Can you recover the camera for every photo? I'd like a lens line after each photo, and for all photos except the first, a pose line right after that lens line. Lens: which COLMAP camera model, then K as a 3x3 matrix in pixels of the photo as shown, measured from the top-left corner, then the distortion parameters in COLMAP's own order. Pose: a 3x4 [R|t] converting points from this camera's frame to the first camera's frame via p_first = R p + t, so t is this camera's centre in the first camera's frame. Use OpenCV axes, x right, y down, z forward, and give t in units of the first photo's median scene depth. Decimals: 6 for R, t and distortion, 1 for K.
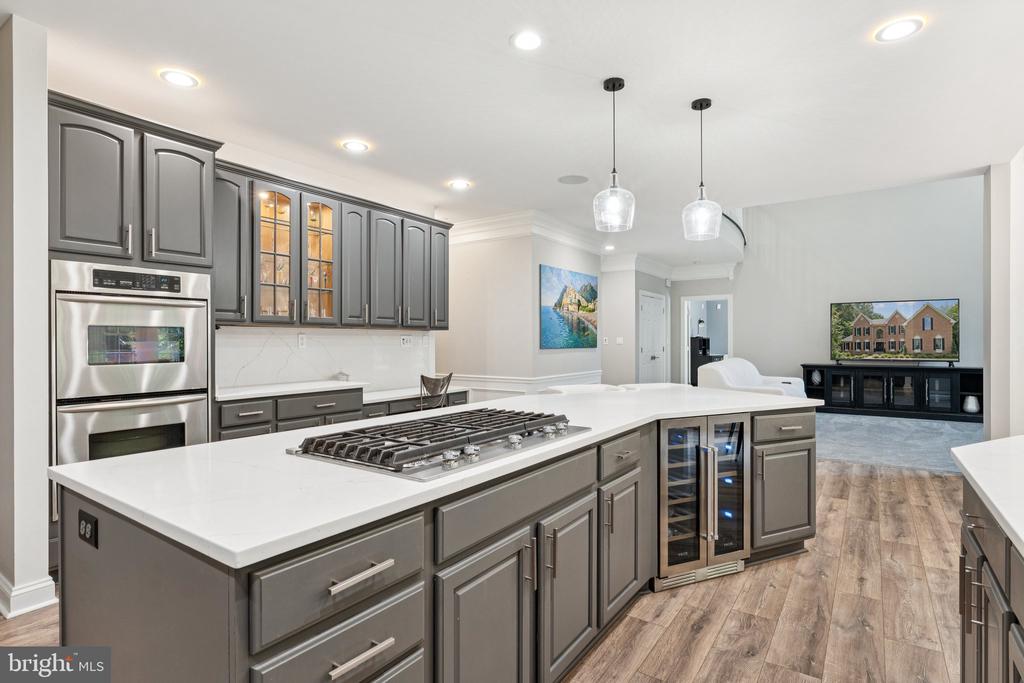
lens RADIAL K [[521.2, 0, 509.1], [0, 521.2, 342.9], [0, 0, 1]] dist [-0.004548, -0.001165]
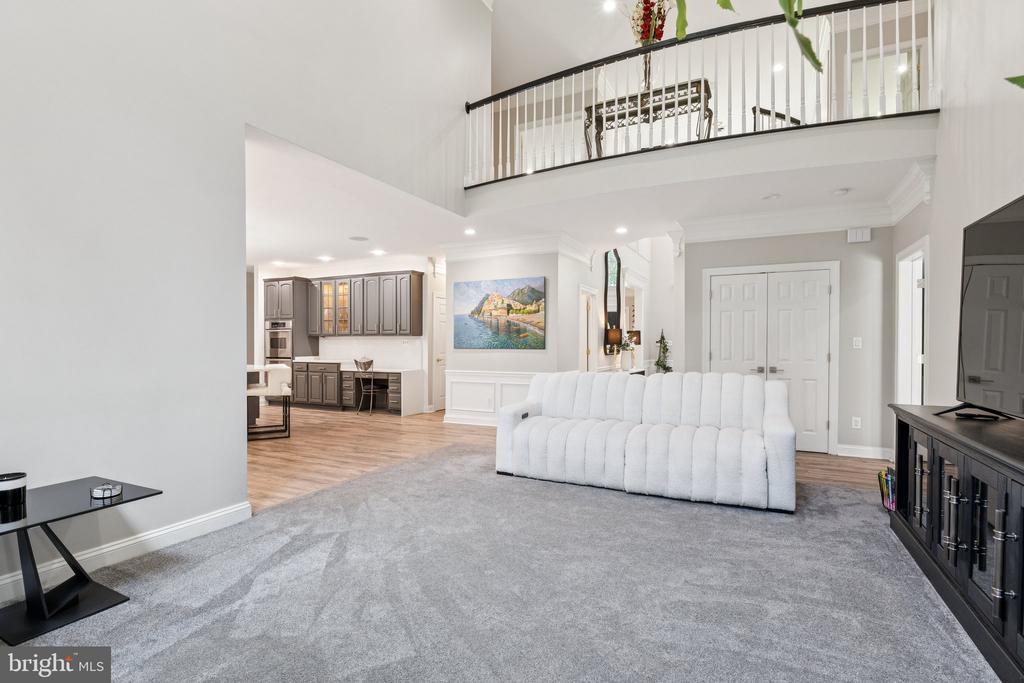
lens RADIAL K [[488.0, 0, 512.0], [0, 488.0, 341.5], [0, 0, 1]] dist [0.000997, -0.000453]
pose [[0.135815, -0.000078, -0.990734, 2.087712], [-0.004787, 0.999988, -0.000735, -0.009203], [0.990723, 0.004842, 0.135813, 1.609673]]
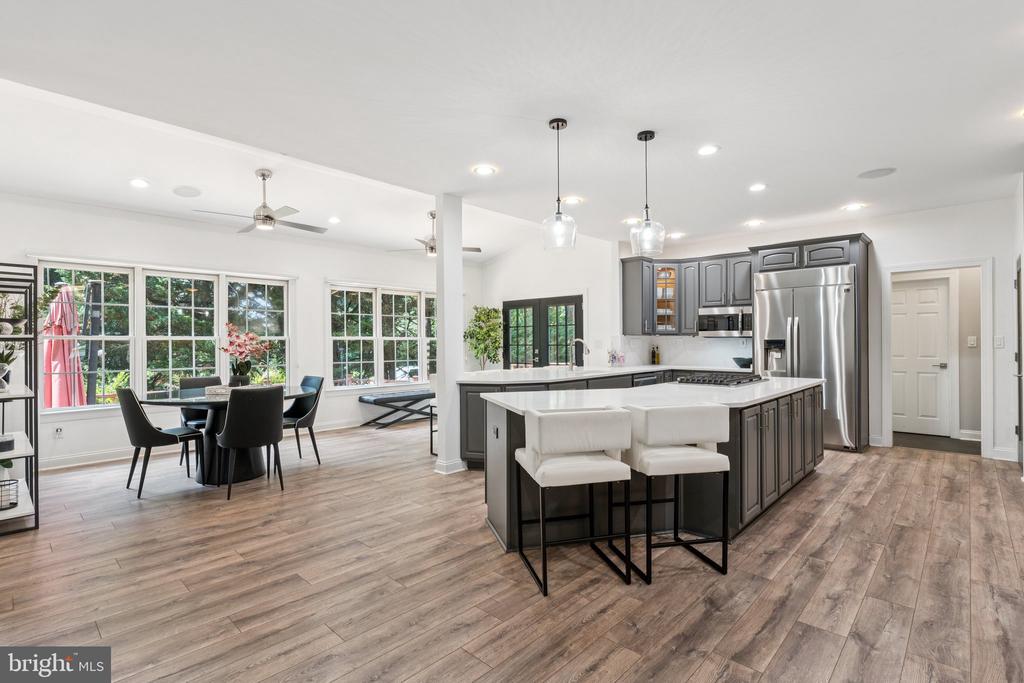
lens RADIAL K [[484.5, 0, 508.2], [0, 484.5, 338.7], [0, 0, 1]] dist [-0.005805, 0.001129]
pose [[-0.988249, 0.011536, 0.152418, 0.280069], [0.010668, 0.999922, -0.006511, -0.011647], [-0.152481, -0.004809, -0.988295, 1.722497]]
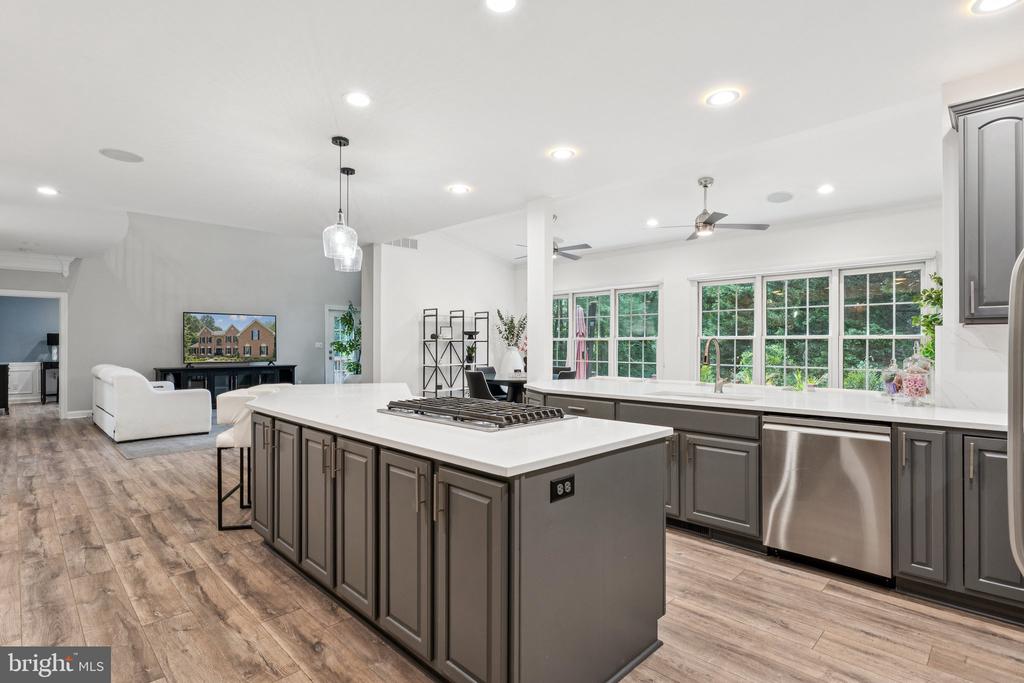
lens RADIAL K [[502.4, 0, 512.9], [0, 502.4, 345.3], [0, 0, 1]] dist [0.003901, -0.000136]
pose [[0.178264, 0.001499, 0.983982, -0.718198], [0.003430, 0.999992, -0.002145, -0.003864], [-0.983977, 0.003757, 0.178257, 0.302179]]
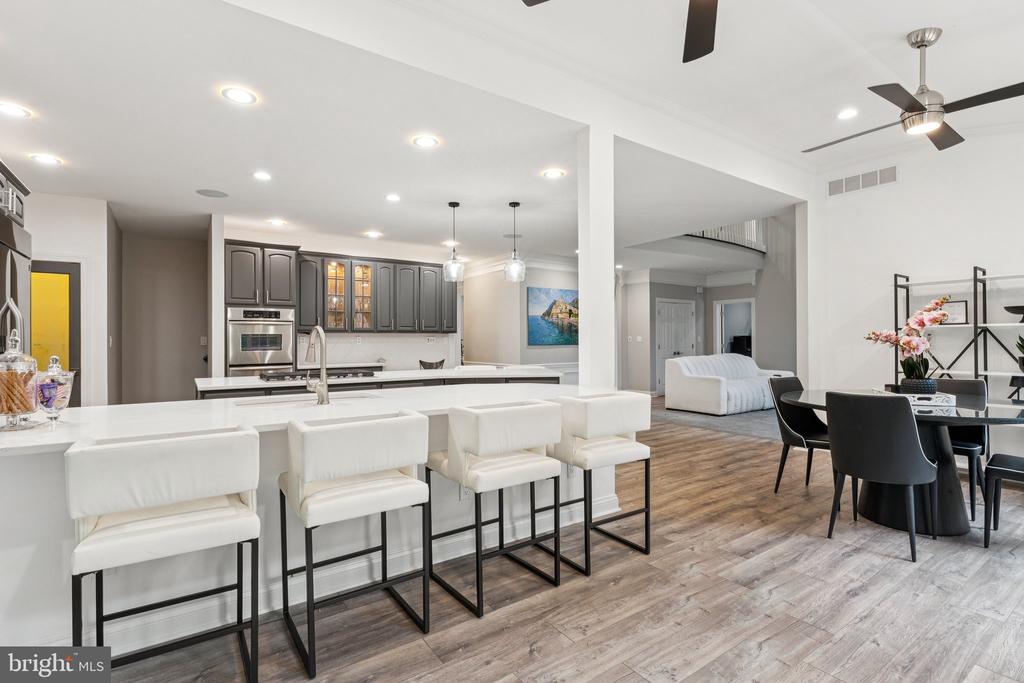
lens RADIAL K [[484.5, 0, 508.2], [0, 484.5, 338.7], [0, 0, 1]] dist [-0.005805, 0.001129]
pose [[0.934921, -0.003565, -0.354838, 0.800285], [0.001589, 0.999982, -0.005858, 0.001542], [0.354853, 0.004913, 0.934909, -0.456165]]
